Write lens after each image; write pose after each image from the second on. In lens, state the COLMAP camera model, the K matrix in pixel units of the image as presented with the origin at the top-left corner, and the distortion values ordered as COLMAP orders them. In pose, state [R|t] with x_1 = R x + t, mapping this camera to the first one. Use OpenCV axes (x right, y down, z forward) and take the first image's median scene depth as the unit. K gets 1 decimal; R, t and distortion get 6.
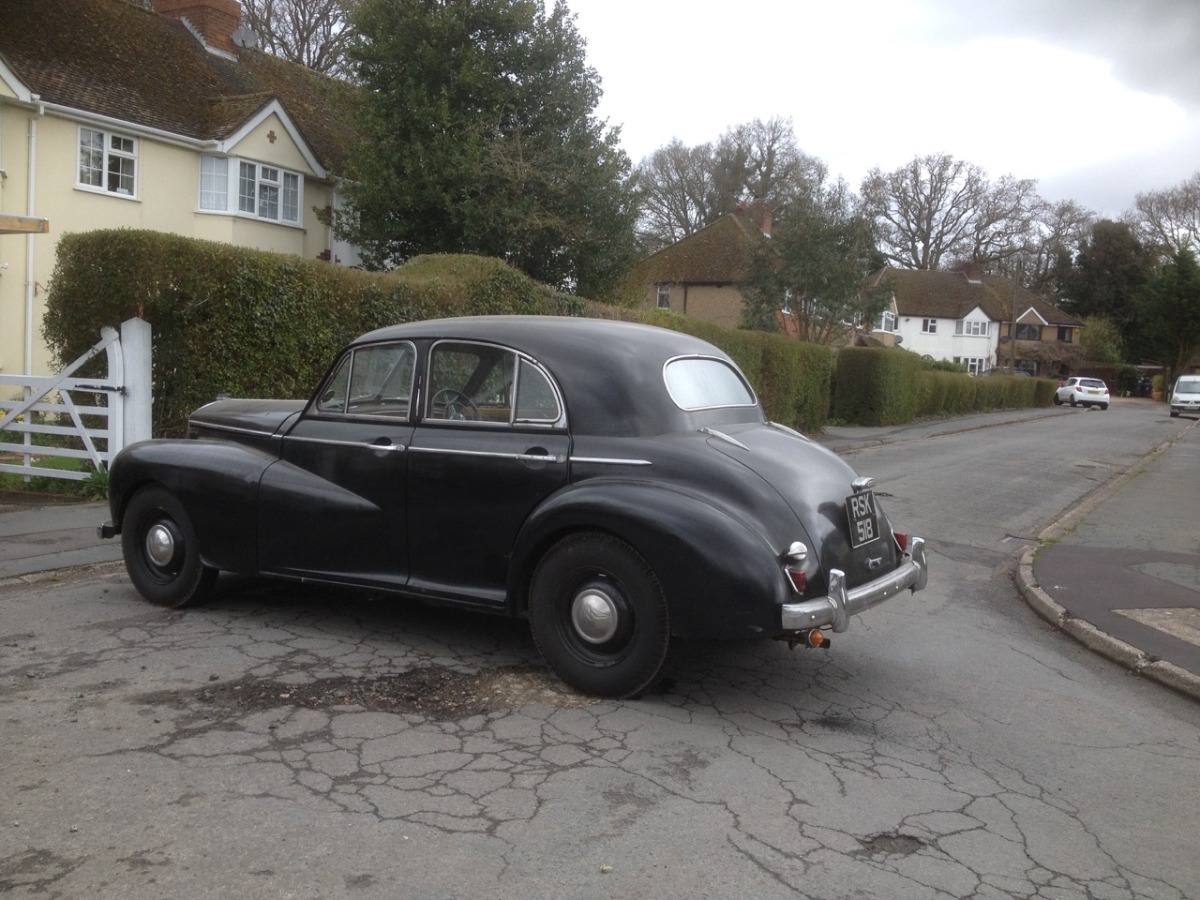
lens RADIAL K [[1119.7, 0, 589.8], [0, 1119.7, 450.9], [0, 0, 1]] dist [0.106778, -0.200339]
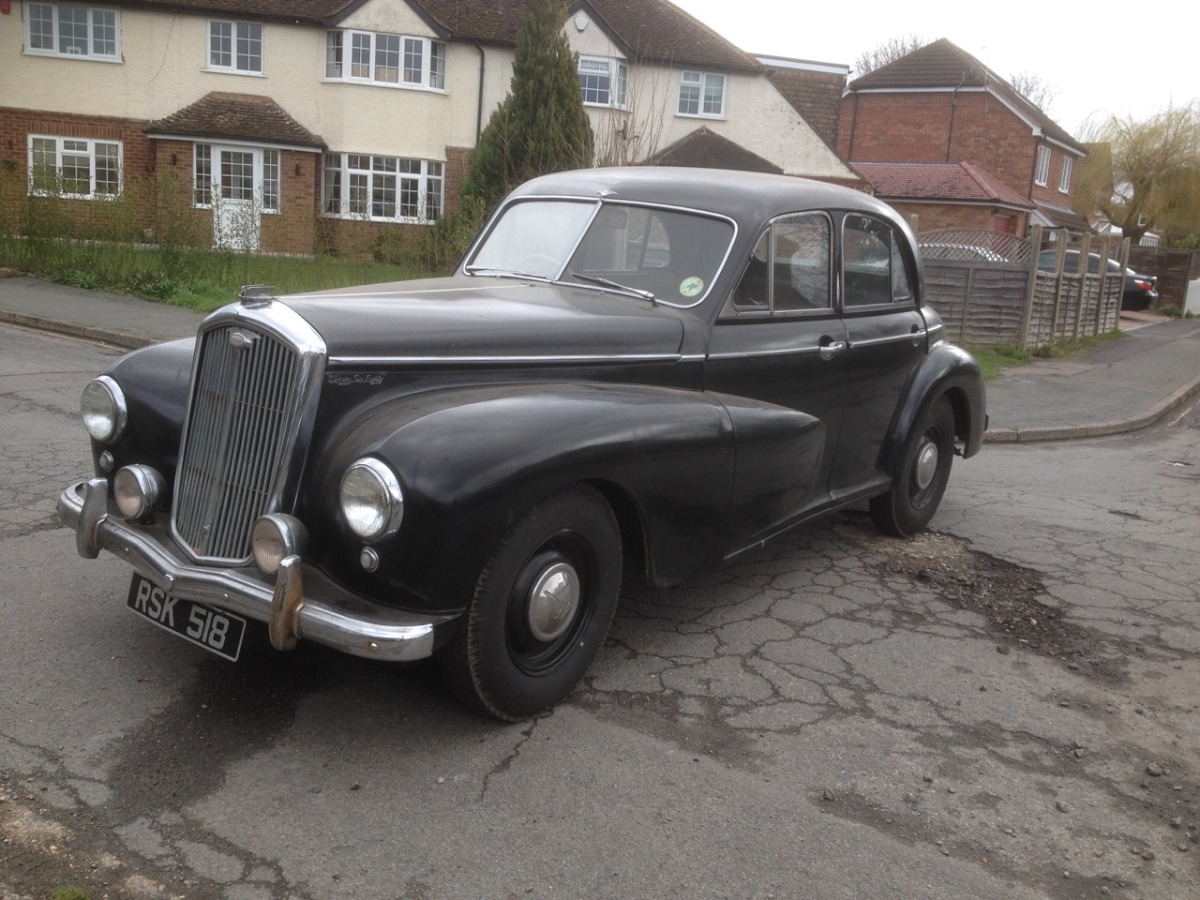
lens RADIAL K [[1119.7, 0, 589.8], [0, 1119.7, 450.9], [0, 0, 1]] dist [0.106778, -0.200339]
pose [[0.083289, -0.232145, 0.969109, -0.297029], [0.002270, 0.972529, 0.232770, -0.035712], [-0.996523, -0.017188, 0.081528, 0.325153]]
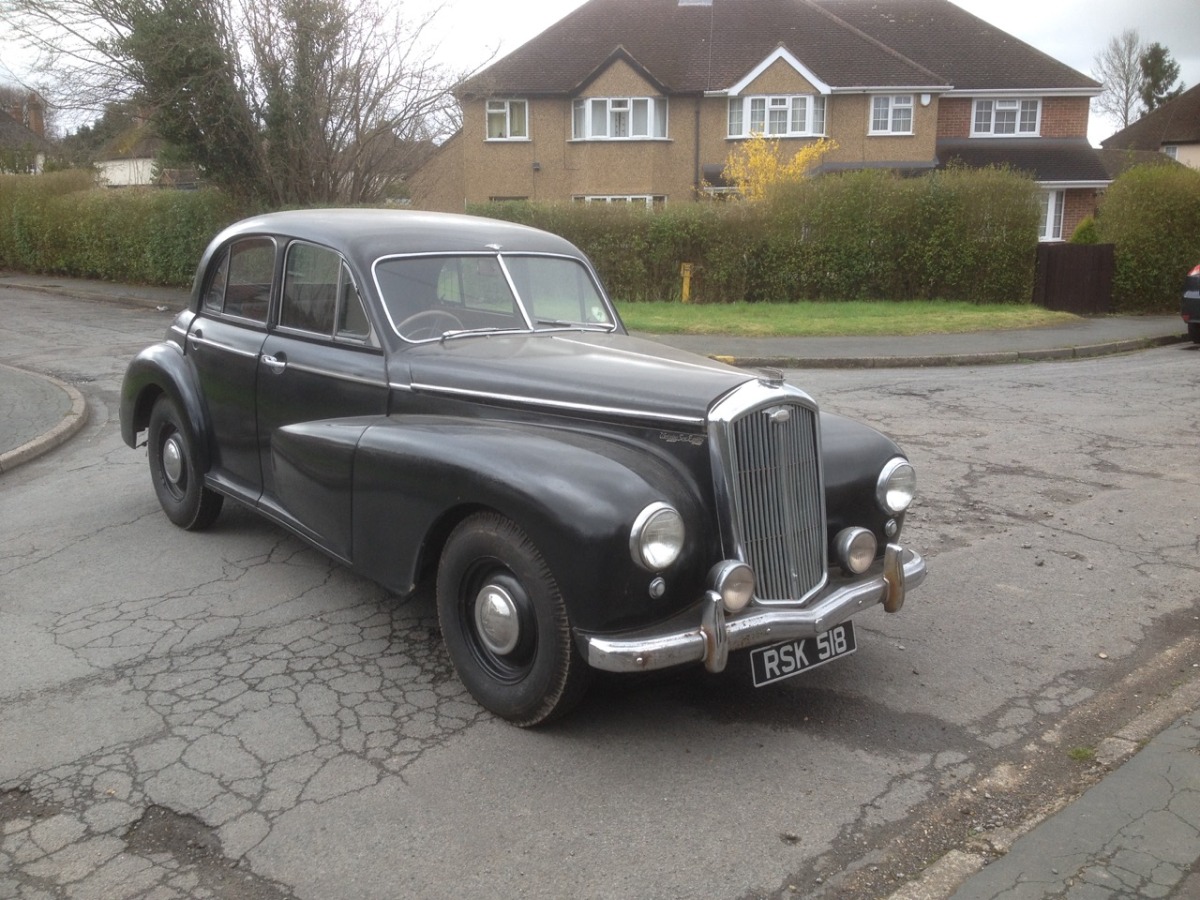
lens RADIAL K [[1119.7, 0, 589.8], [0, 1119.7, 450.9], [0, 0, 1]] dist [0.106778, -0.200339]
pose [[-0.956914, -0.098964, 0.272987, -0.153617], [-0.017613, 0.958180, 0.285625, -0.063202], [-0.289837, 0.268511, -0.918639, 0.590648]]
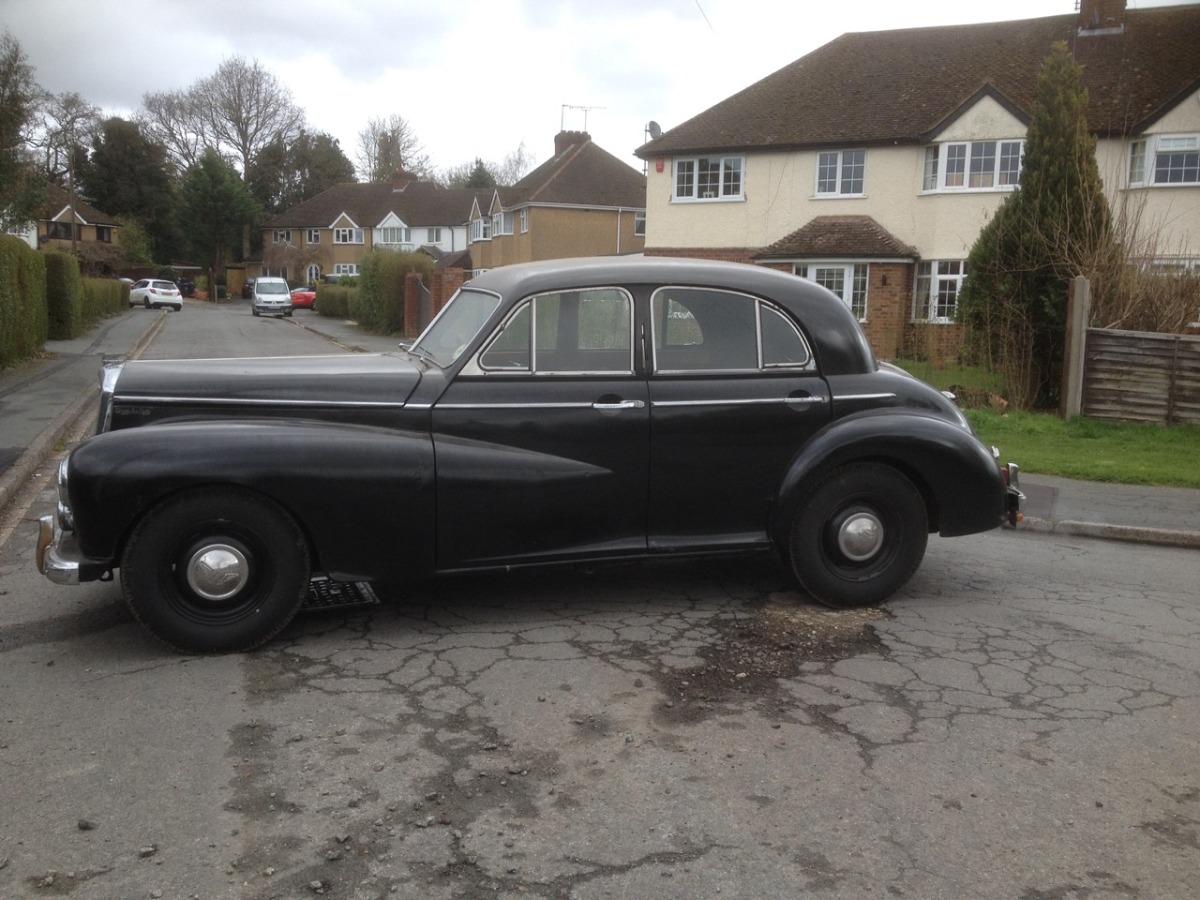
lens RADIAL K [[1114.3, 0, 595.4], [0, 1114.3, 461.1], [0, 0, 1]] dist [0.130835, -0.268655]
pose [[0.661902, -0.132688, 0.737753, -0.255942], [0.060268, 0.990442, 0.124063, -0.021148], [-0.747163, -0.037654, 0.663573, 0.119832]]
